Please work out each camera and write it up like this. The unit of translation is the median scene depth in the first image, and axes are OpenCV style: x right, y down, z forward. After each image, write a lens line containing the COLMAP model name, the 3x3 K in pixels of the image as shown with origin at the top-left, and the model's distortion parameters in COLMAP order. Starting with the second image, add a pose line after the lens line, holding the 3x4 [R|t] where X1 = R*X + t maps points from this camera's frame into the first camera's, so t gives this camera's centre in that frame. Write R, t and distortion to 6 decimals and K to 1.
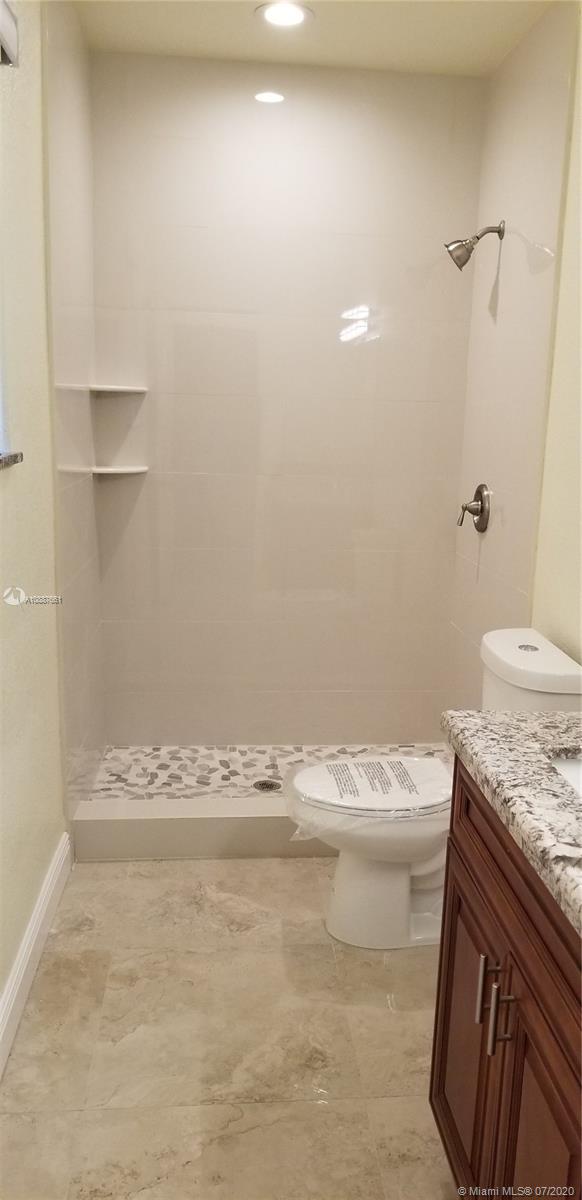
lens RADIAL K [[936.8, 0, 307.0], [0, 936.8, 618.5], [0, 0, 1]] dist [0.106195, -0.201980]
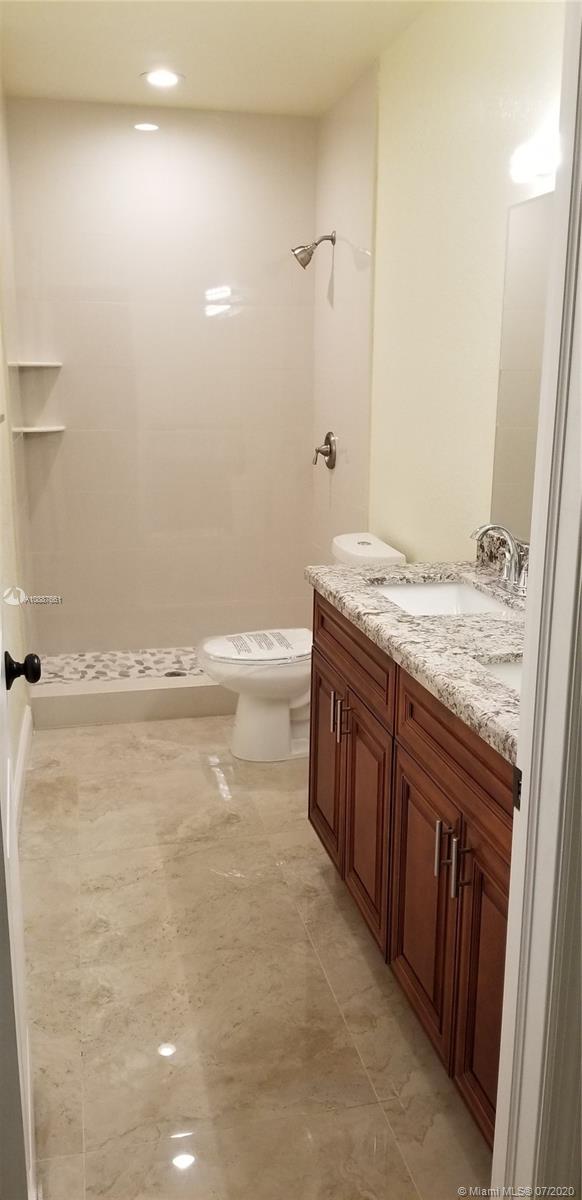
lens RADIAL K [[963.8, 0, 287.7], [0, 963.8, 595.8], [0, 0, 1]] dist [0.112325, -0.225488]
pose [[0.991641, -0.051087, 0.118480, -0.057379], [0.050229, 0.998685, 0.010221, 0.091169], [-0.118846, -0.004185, 0.992904, -0.440018]]
